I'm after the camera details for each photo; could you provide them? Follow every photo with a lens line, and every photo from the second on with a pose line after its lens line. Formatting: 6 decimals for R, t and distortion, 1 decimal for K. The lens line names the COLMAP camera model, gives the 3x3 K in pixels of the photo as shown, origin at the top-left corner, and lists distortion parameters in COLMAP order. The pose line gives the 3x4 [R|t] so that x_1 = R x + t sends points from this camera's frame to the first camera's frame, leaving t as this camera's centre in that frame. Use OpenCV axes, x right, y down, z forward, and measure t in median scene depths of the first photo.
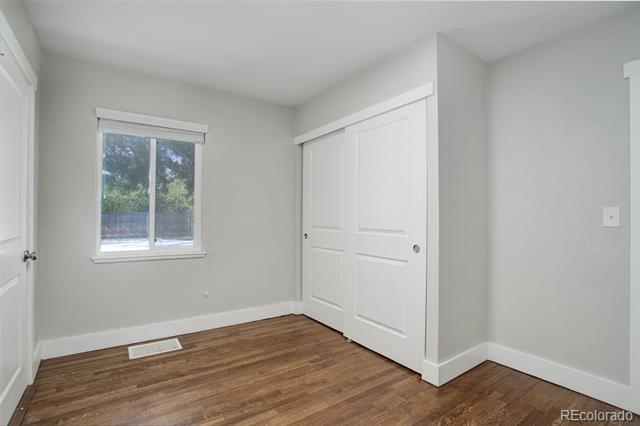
lens RADIAL K [[310.7, 0, 315.1], [0, 310.7, 212.8], [0, 0, 1]] dist [-0.044712, 0.007188]
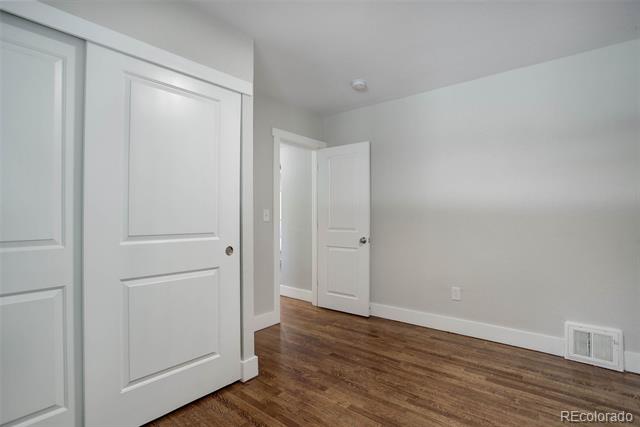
lens RADIAL K [[310.7, 0, 319.8], [0, 310.7, 210.1], [0, 0, 1]] dist [-0.044712, 0.007188]
pose [[-0.279927, 0.007821, 0.959989, -0.654400], [-0.020057, 0.999701, -0.013993, 0.002796], [-0.959812, -0.023171, -0.279686, 1.041217]]
